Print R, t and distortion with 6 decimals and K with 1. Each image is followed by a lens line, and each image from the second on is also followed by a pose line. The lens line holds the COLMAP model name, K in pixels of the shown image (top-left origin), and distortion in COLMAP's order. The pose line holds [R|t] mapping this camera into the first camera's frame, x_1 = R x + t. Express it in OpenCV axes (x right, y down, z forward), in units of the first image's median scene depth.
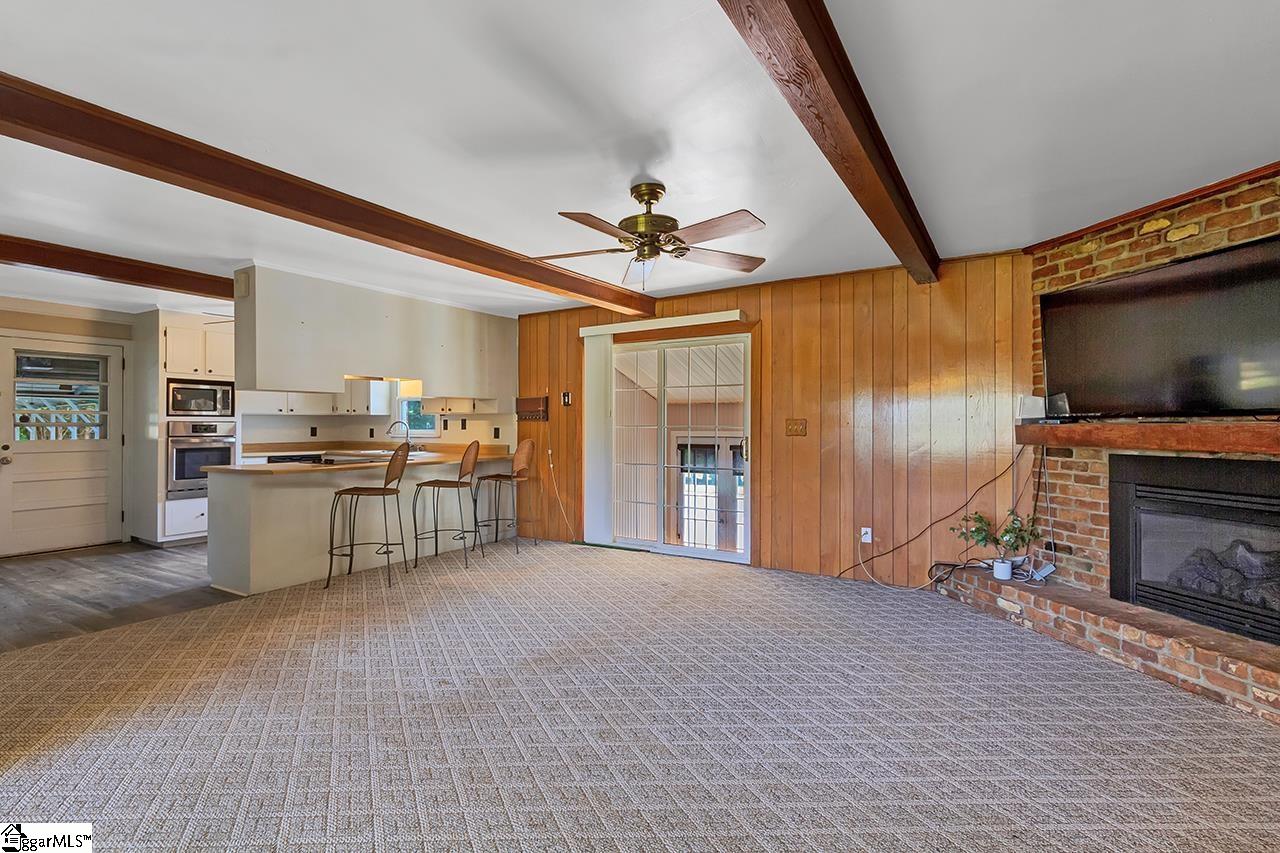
lens RADIAL K [[599.9, 0, 645.1], [0, 599.9, 421.8], [0, 0, 1]] dist [0.007087, -0.000841]
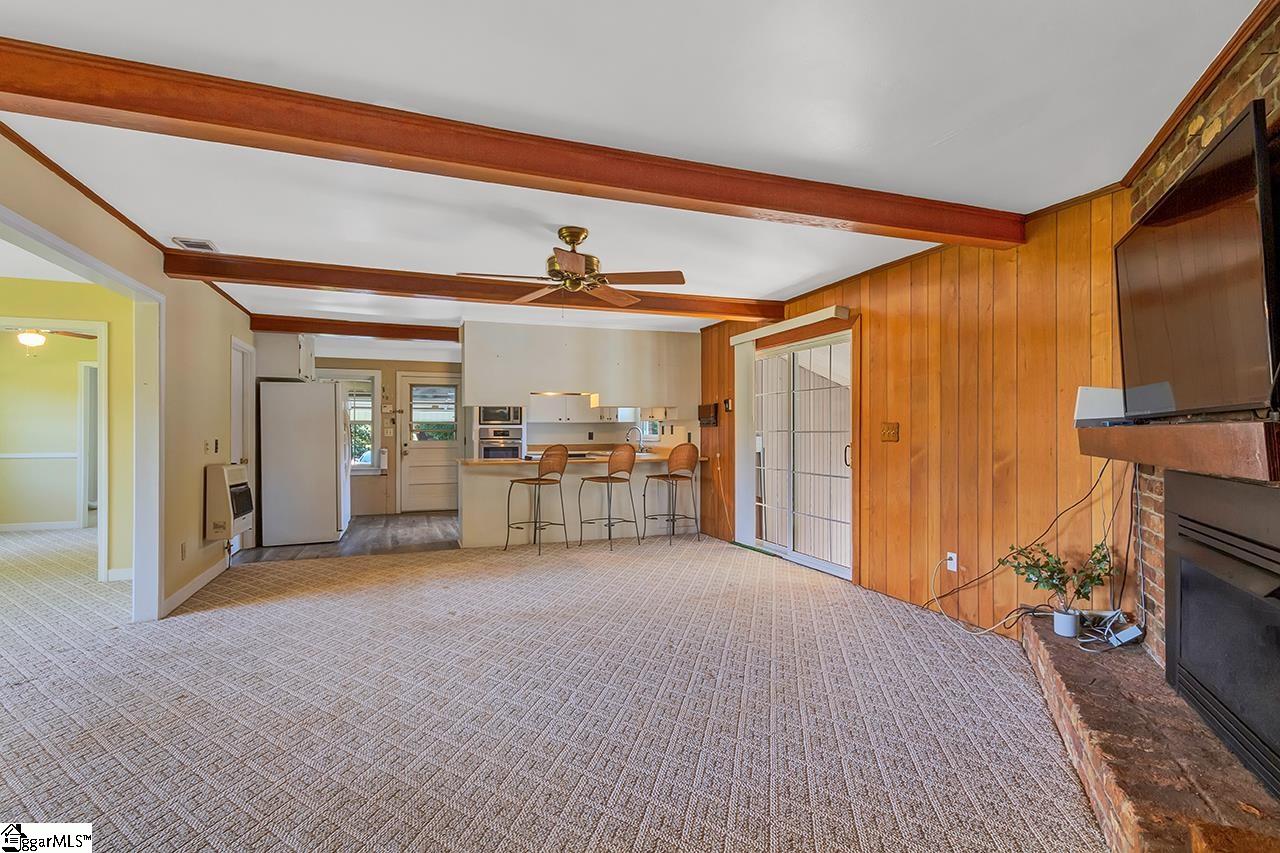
lens RADIAL K [[599.9, 0, 627.8], [0, 599.9, 434.0], [0, 0, 1]] dist [0.007087, -0.000841]
pose [[0.808647, 0.001039, -0.588293, 0.371354], [0.005931, 0.999933, 0.009919, 0.000769], [0.588264, -0.011510, 0.808587, 0.049269]]
